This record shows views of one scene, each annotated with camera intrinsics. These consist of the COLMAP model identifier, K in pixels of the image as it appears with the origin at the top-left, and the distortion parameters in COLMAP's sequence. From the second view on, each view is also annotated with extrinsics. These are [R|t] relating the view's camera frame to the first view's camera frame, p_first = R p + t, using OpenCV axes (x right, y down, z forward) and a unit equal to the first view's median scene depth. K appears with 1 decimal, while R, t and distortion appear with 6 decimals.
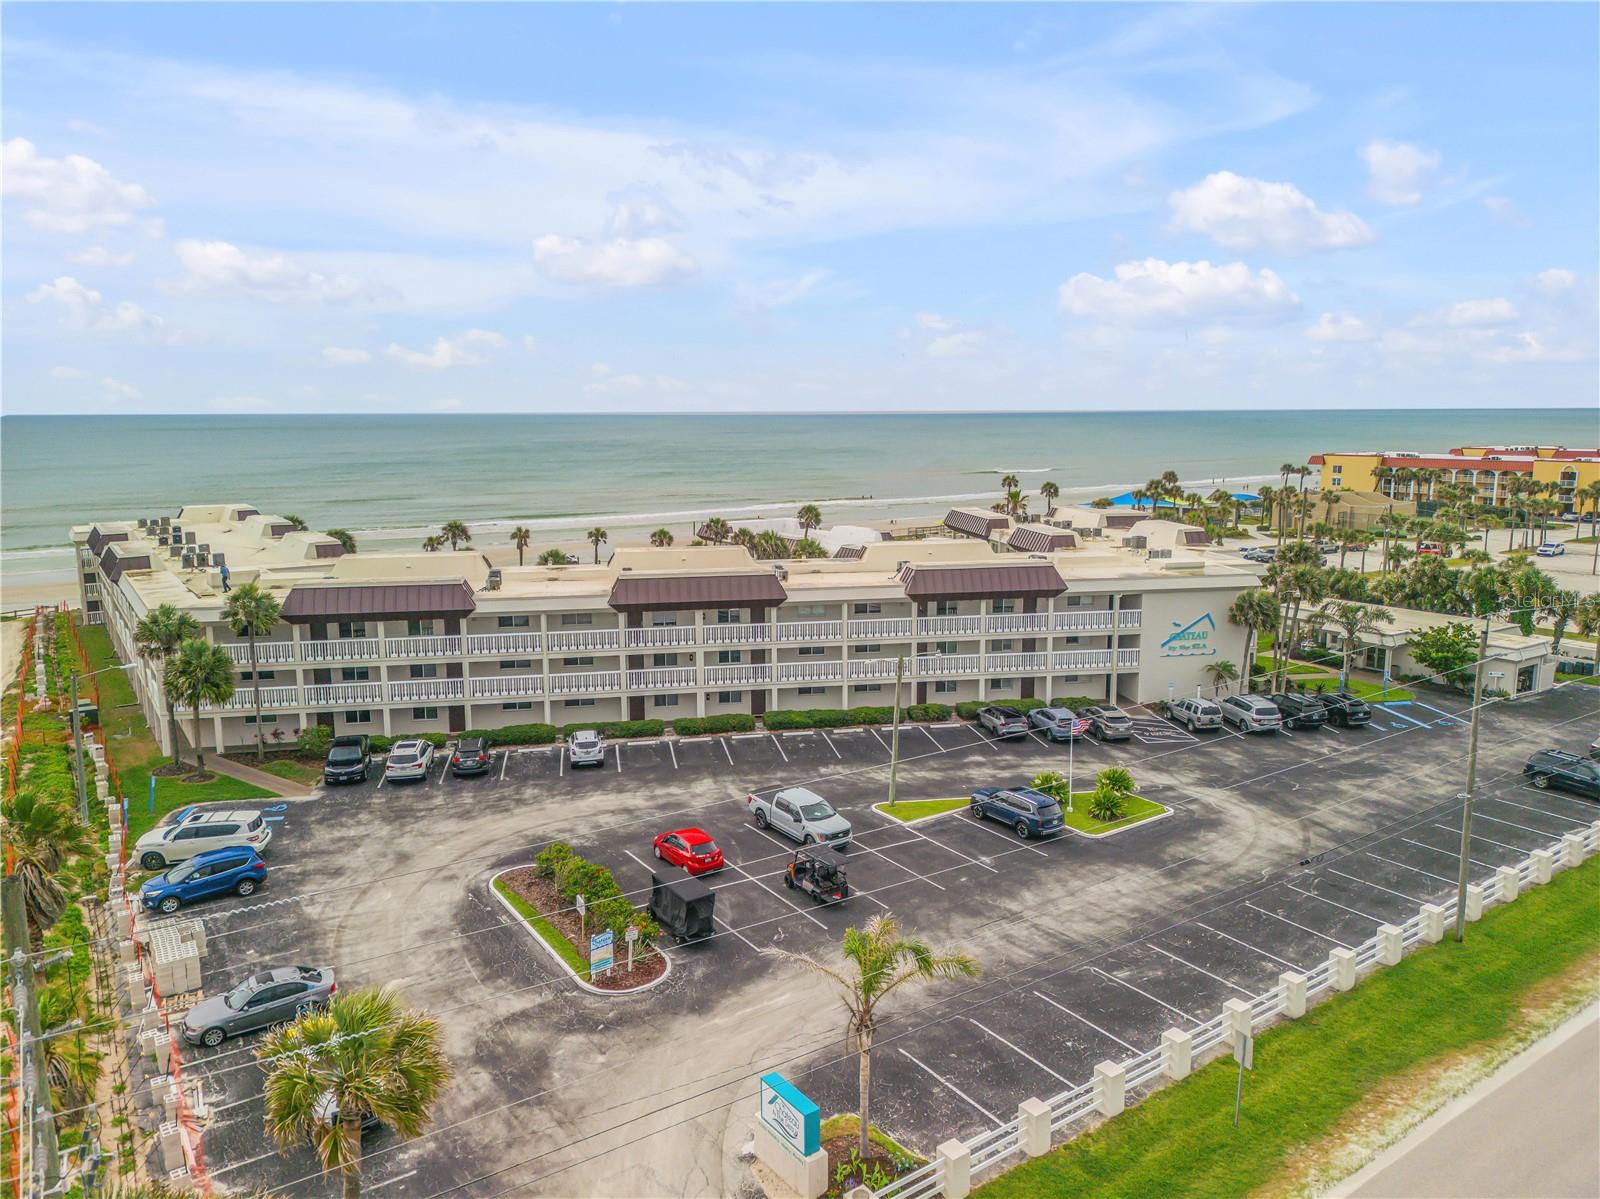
lens RADIAL K [[1137.2, 0, 800.0], [0, 1137.2, 599.5], [0, 0, 1]] dist [0.058758, -0.051961]
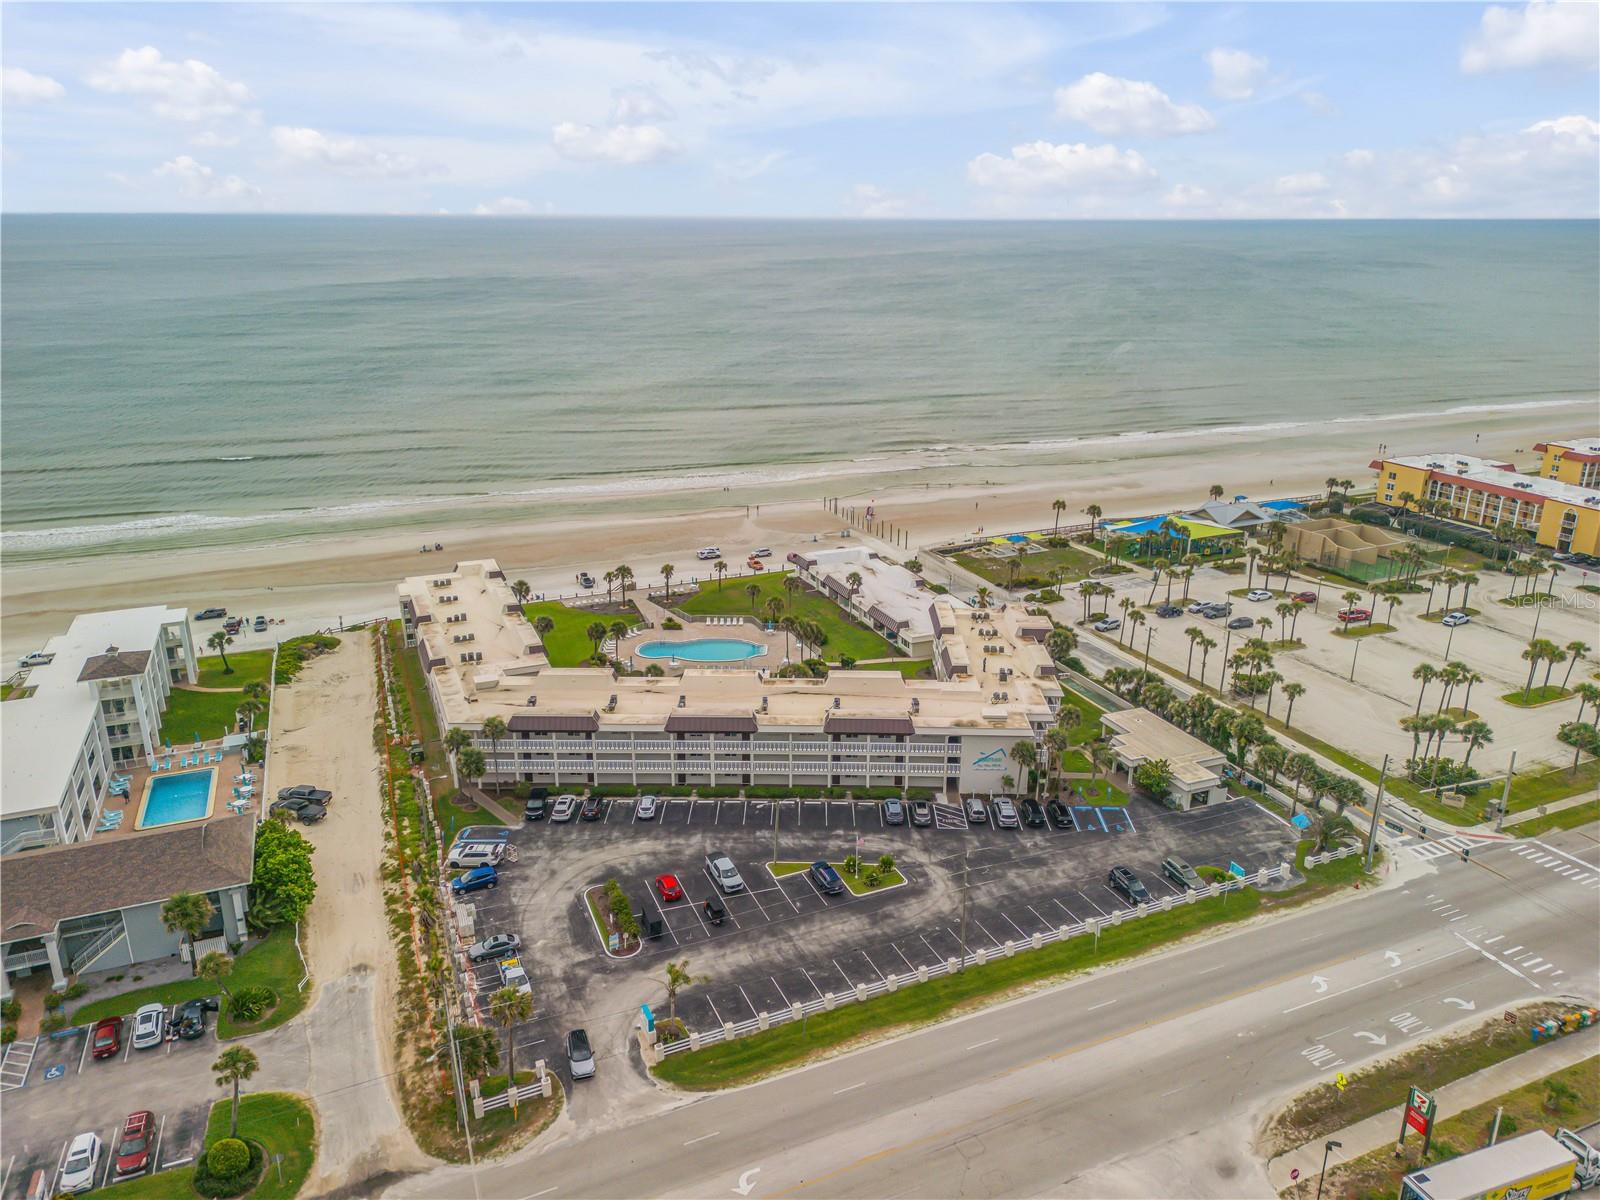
lens RADIAL K [[1137.2, 0, 800.0], [0, 1137.2, 600.0], [0, 0, 1]] dist [0.058758, -0.051961]
pose [[0.980179, 0.070488, -0.185148, 0.470971], [-0.039843, 0.985605, 0.164301, -0.635708], [0.194064, -0.153668, 0.968878, -0.936491]]
